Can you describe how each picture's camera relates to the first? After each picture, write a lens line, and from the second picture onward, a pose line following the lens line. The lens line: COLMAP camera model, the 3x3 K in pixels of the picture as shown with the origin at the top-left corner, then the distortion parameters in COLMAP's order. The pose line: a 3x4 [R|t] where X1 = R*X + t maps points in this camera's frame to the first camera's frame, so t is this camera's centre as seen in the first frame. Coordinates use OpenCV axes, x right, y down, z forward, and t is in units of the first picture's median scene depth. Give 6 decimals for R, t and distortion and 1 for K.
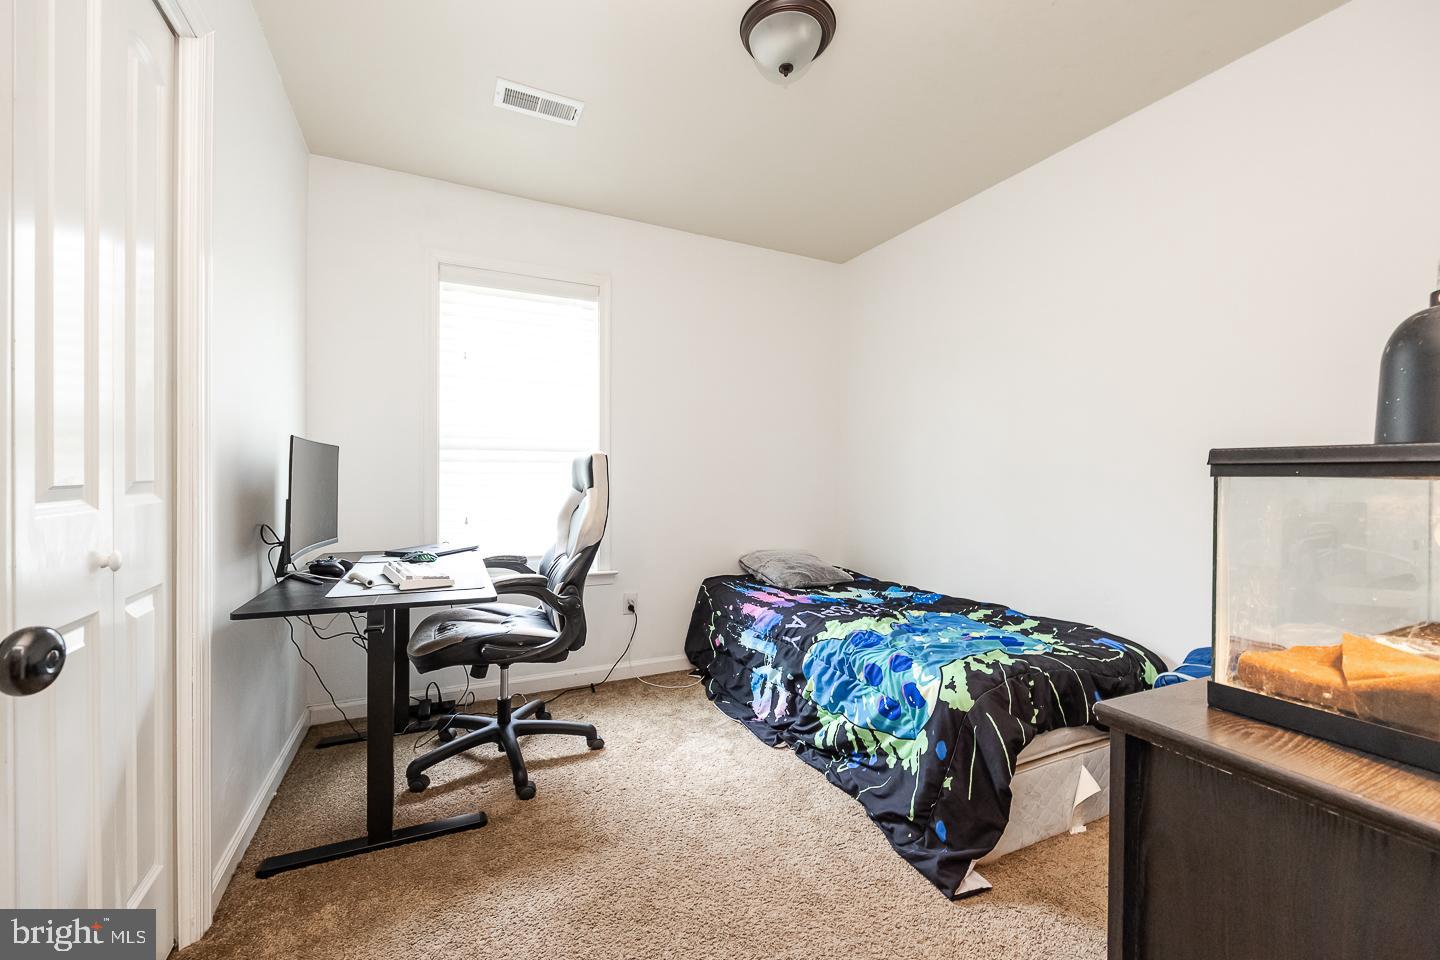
lens RADIAL K [[599.8, 0, 720.0], [0, 599.8, 480.0], [0, 0, 1]] dist [0.000001, 0.000300]
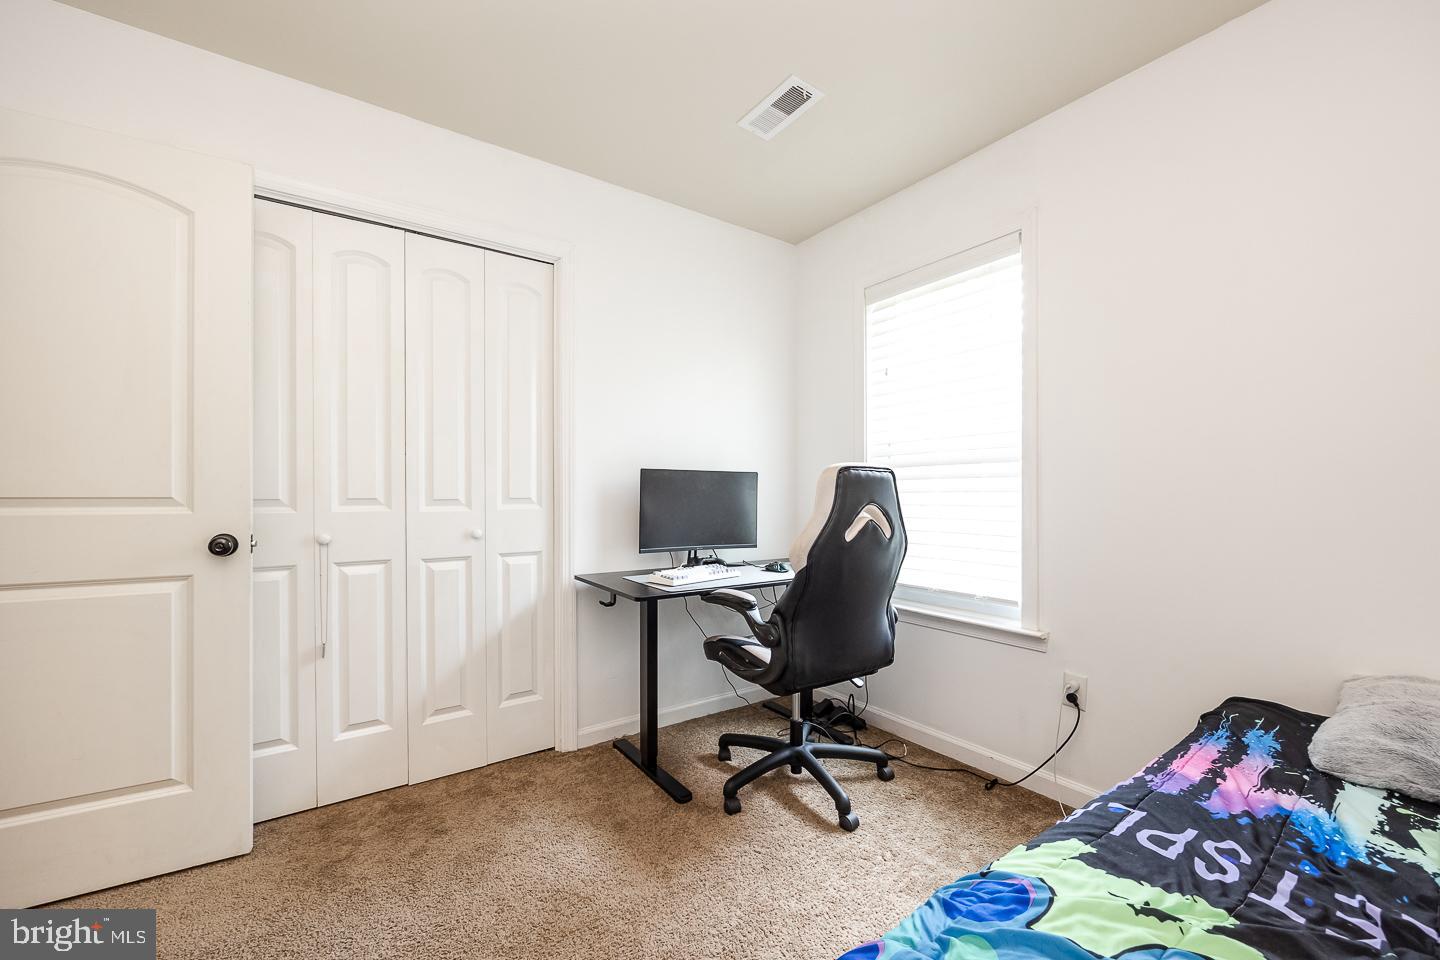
lens RADIAL K [[584.9, 0, 719.0], [0, 584.9, 494.9], [0, 0, 1]] dist [-0.001173, -0.000016]
pose [[0.148585, -0.003611, -0.988893, 0.556633], [0.002244, 0.999992, -0.003315, -0.006803], [0.988897, -0.001727, 0.148592, 0.700187]]
